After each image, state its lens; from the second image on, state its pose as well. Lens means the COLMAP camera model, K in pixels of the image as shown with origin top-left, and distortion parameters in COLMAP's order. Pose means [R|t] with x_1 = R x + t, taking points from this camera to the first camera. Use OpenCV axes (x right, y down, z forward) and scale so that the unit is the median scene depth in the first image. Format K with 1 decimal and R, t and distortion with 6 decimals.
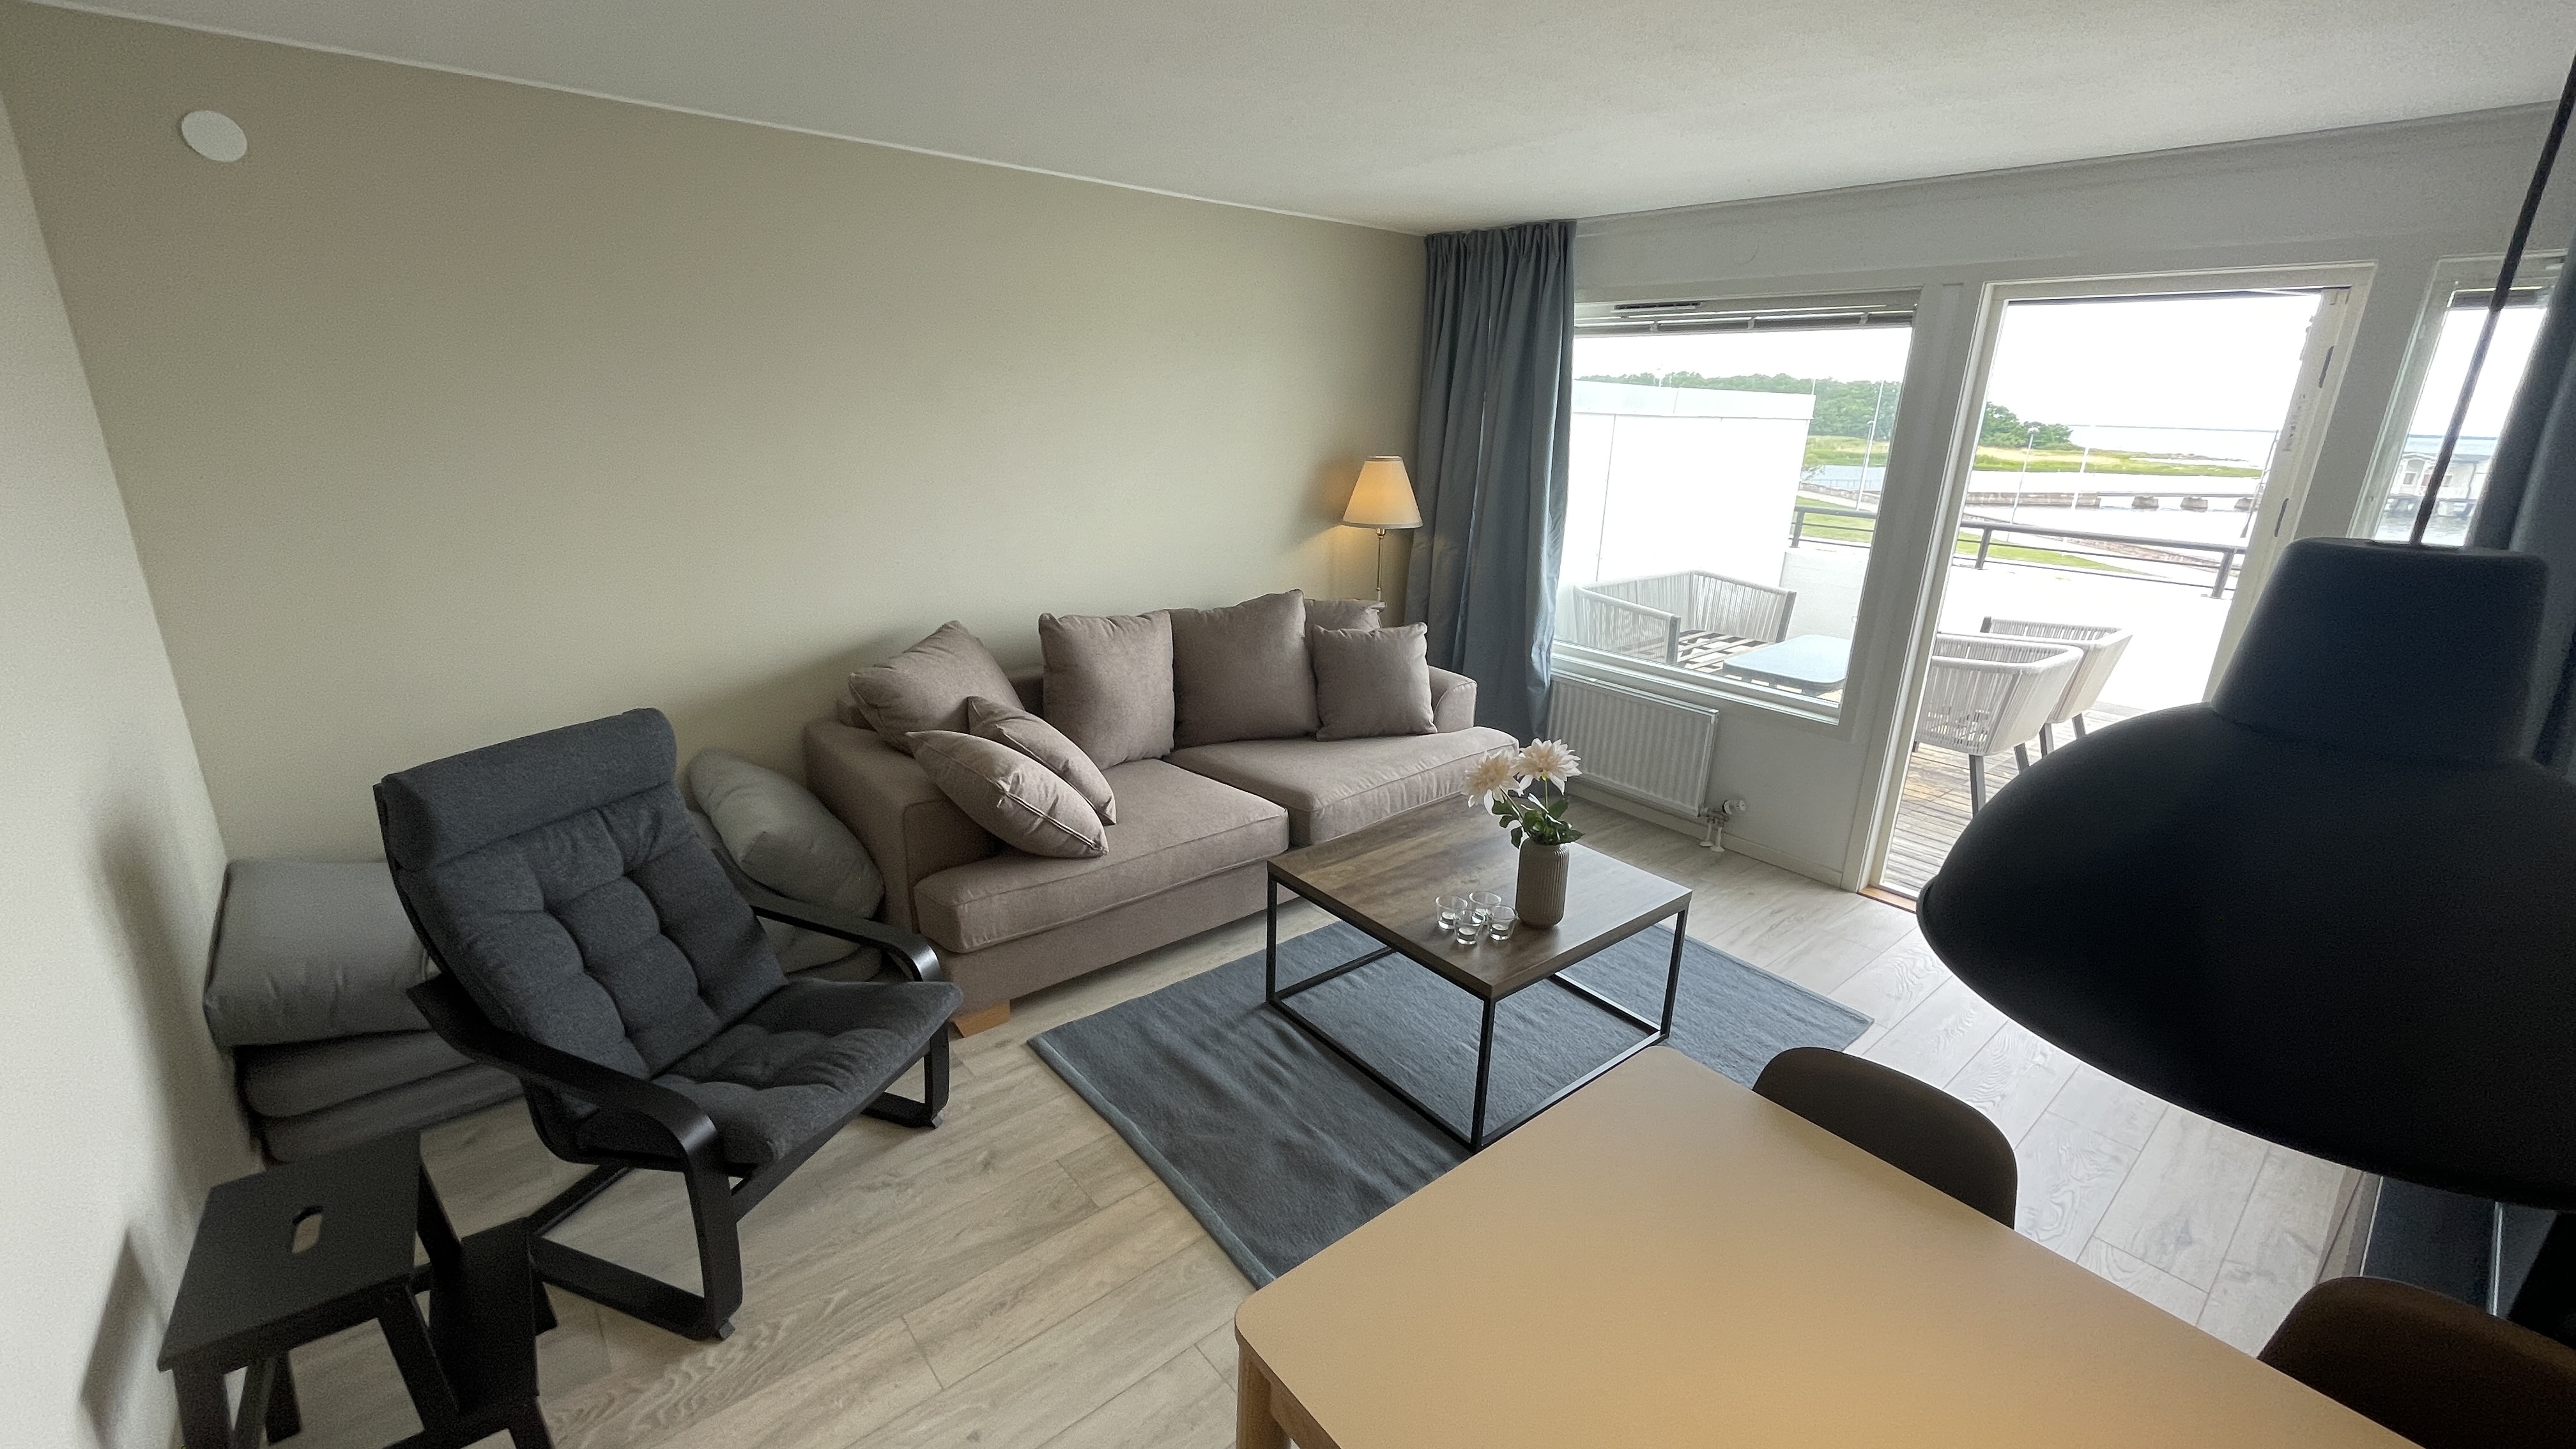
lens RADIAL K [[1037.5, 0, 1281.6], [0, 1037.5, 721.5], [0, 0, 1]] dist [-0.002349, -0.000962]
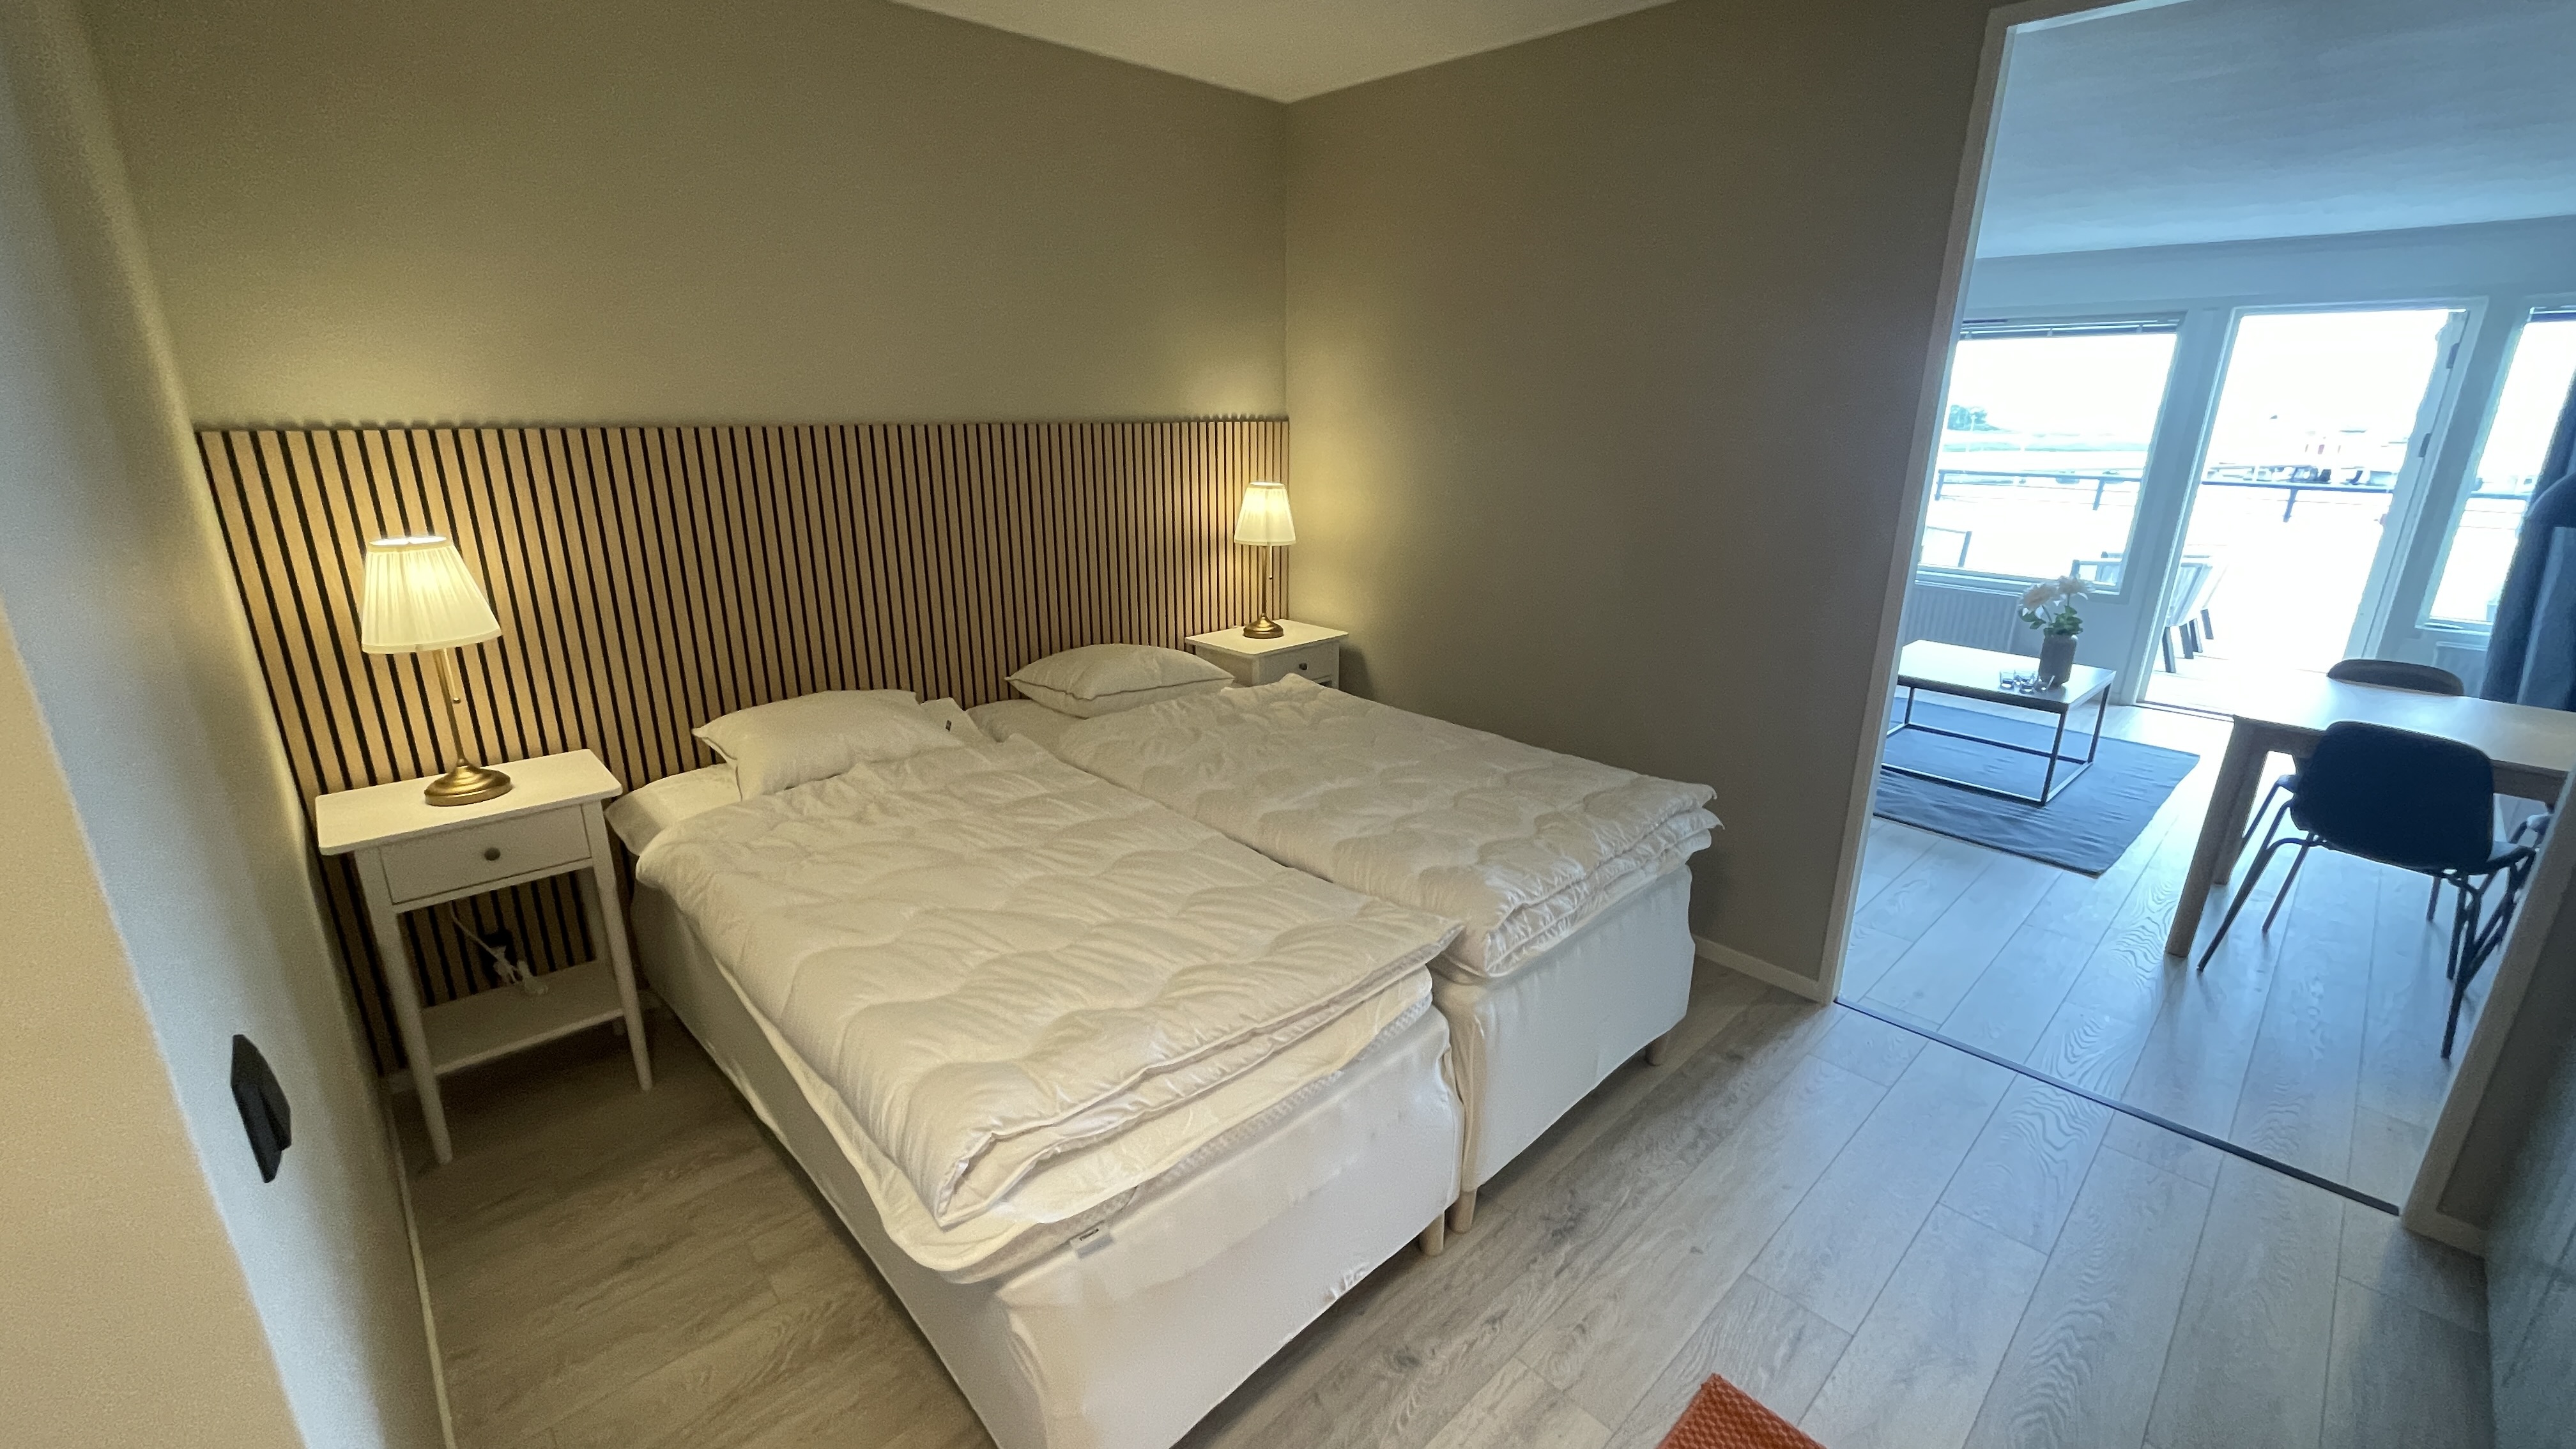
lens RADIAL K [[1037.5, 0, 1281.6], [0, 1037.5, 721.5], [0, 0, 1]] dist [-0.002349, -0.000962]
pose [[0.998071, -0.038228, 0.048911, -0.849026], [0.038223, 0.999269, 0.001038, 0.154853], [-0.048915, 0.000834, 0.998803, -0.504733]]
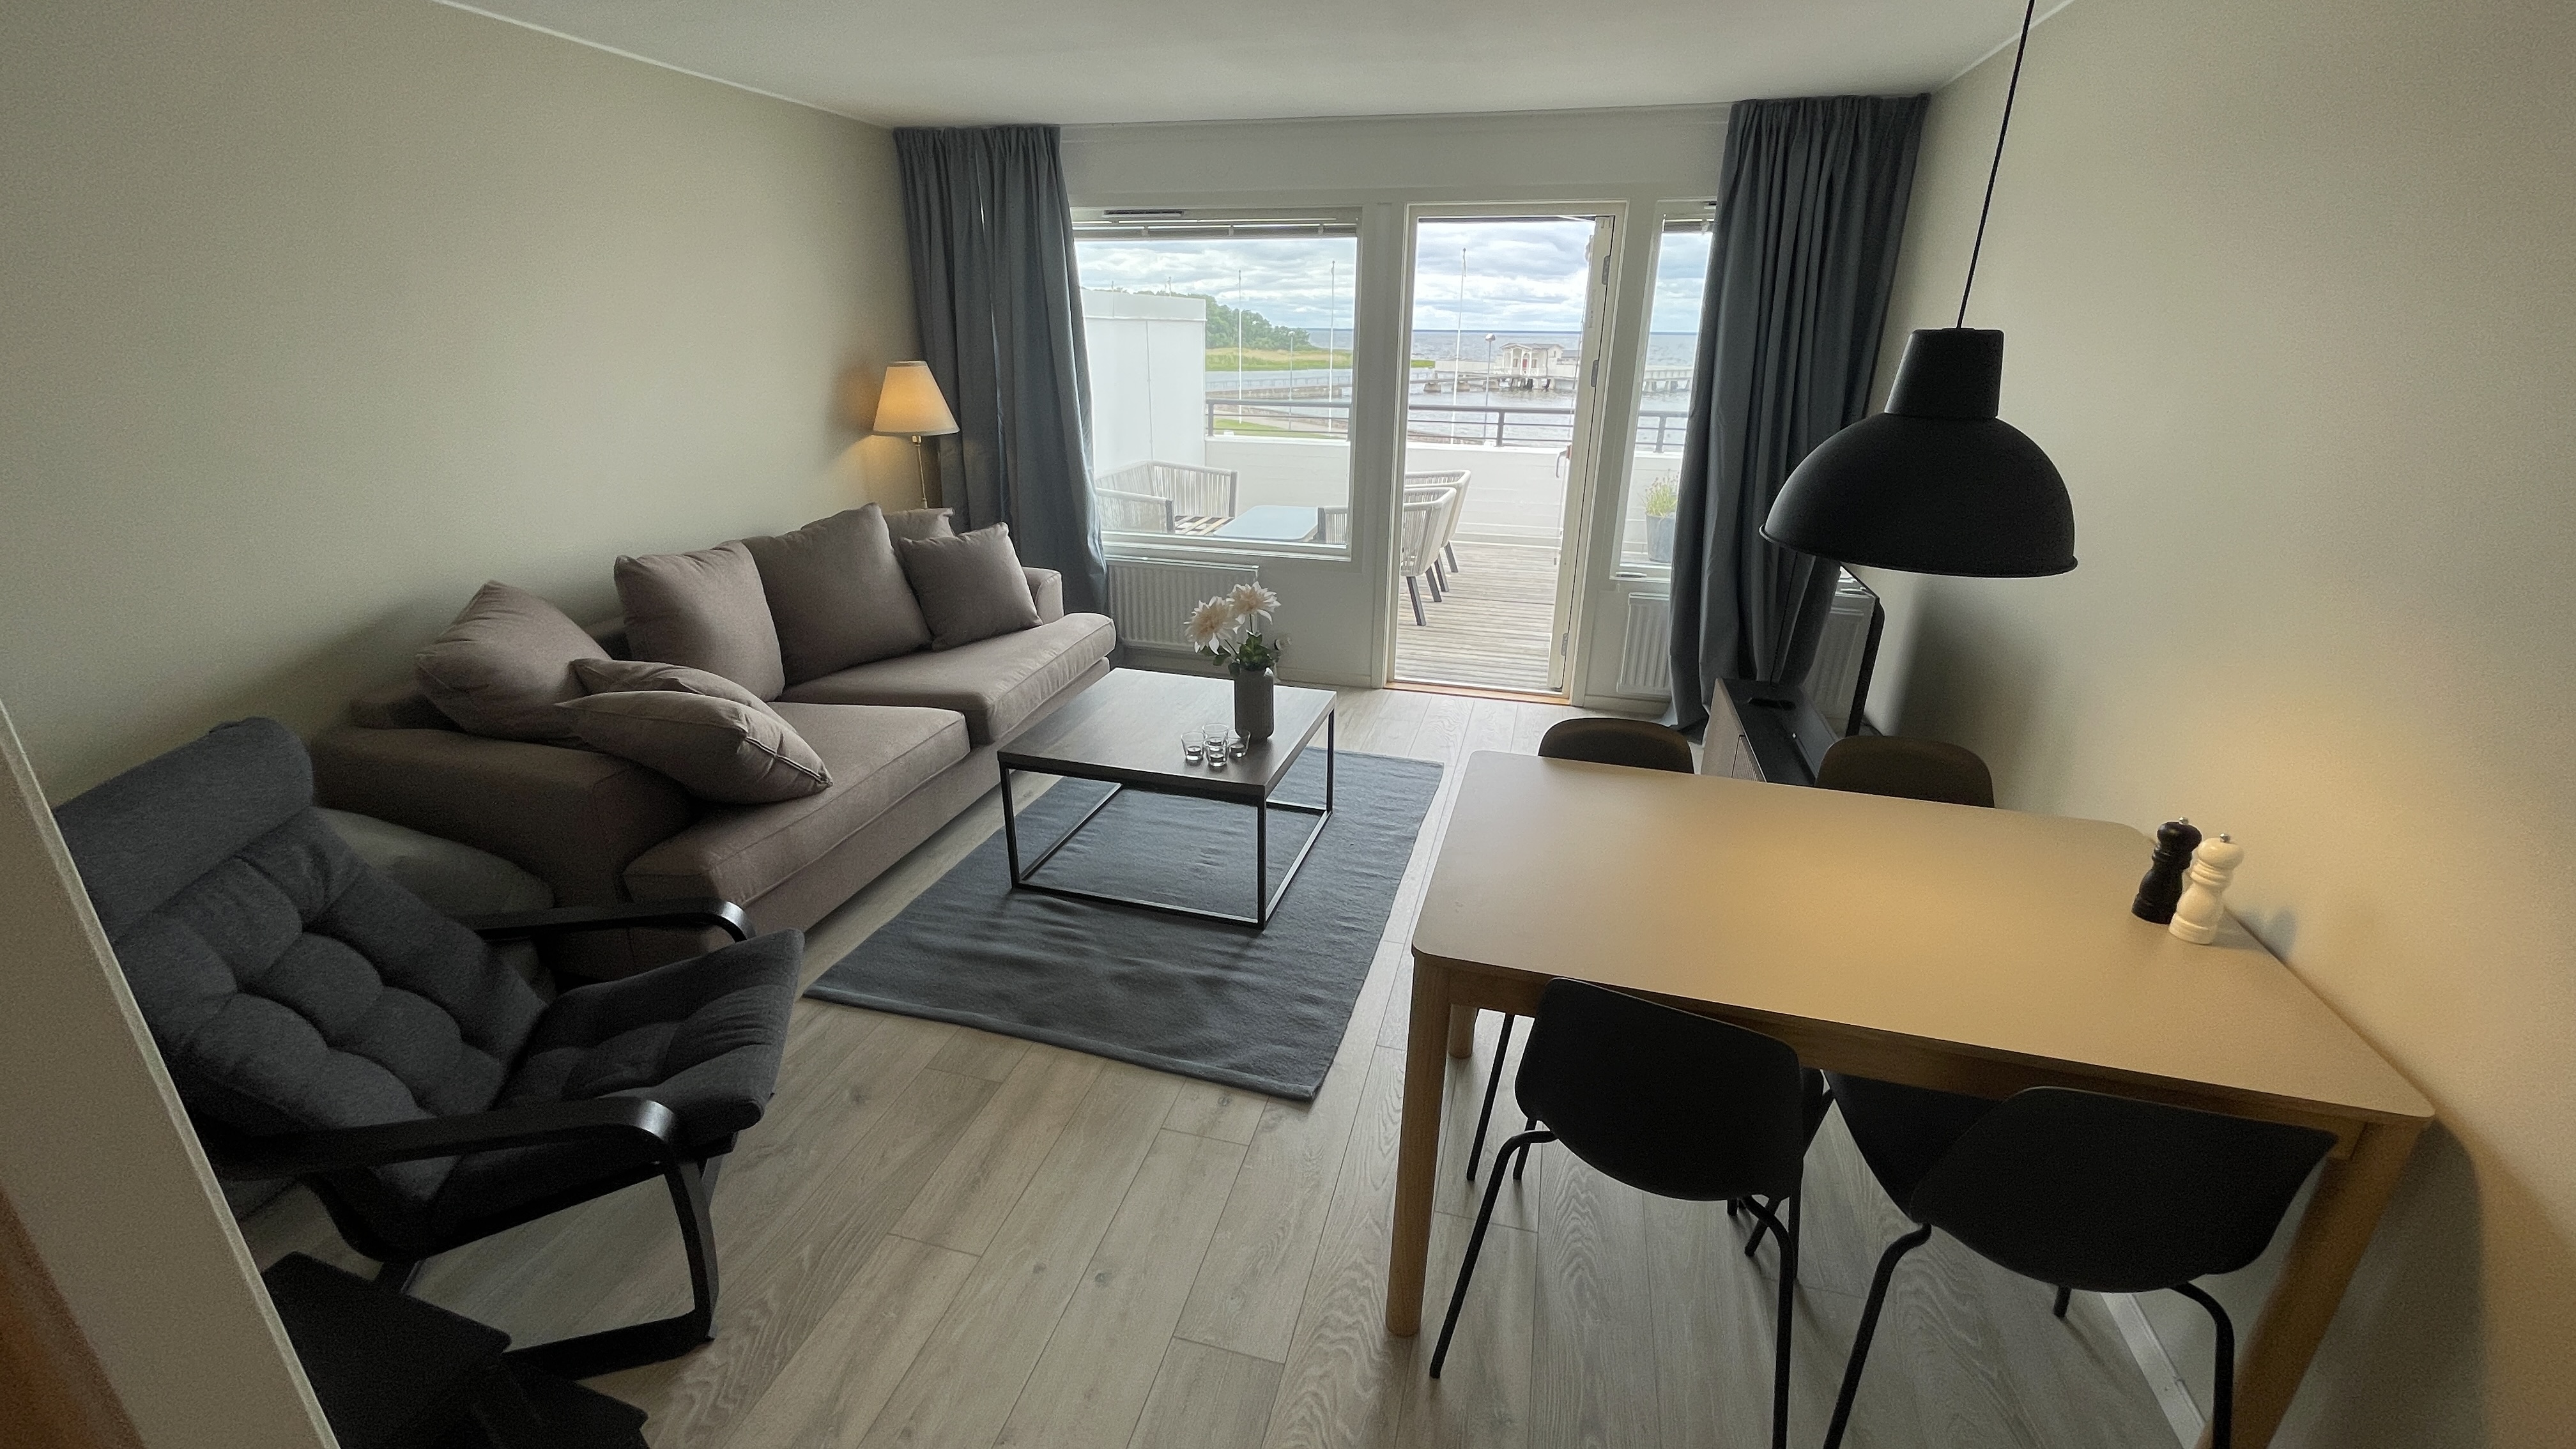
lens RADIAL K [[1037.5, 0, 1281.6], [0, 1037.5, 721.5], [0, 0, 1]] dist [-0.002349, -0.000962]
pose [[0.819167, -0.220882, 0.529317, -0.271787], [0.180870, 0.975265, 0.127060, 0.020356], [-0.544290, -0.008345, 0.838856, -0.021790]]
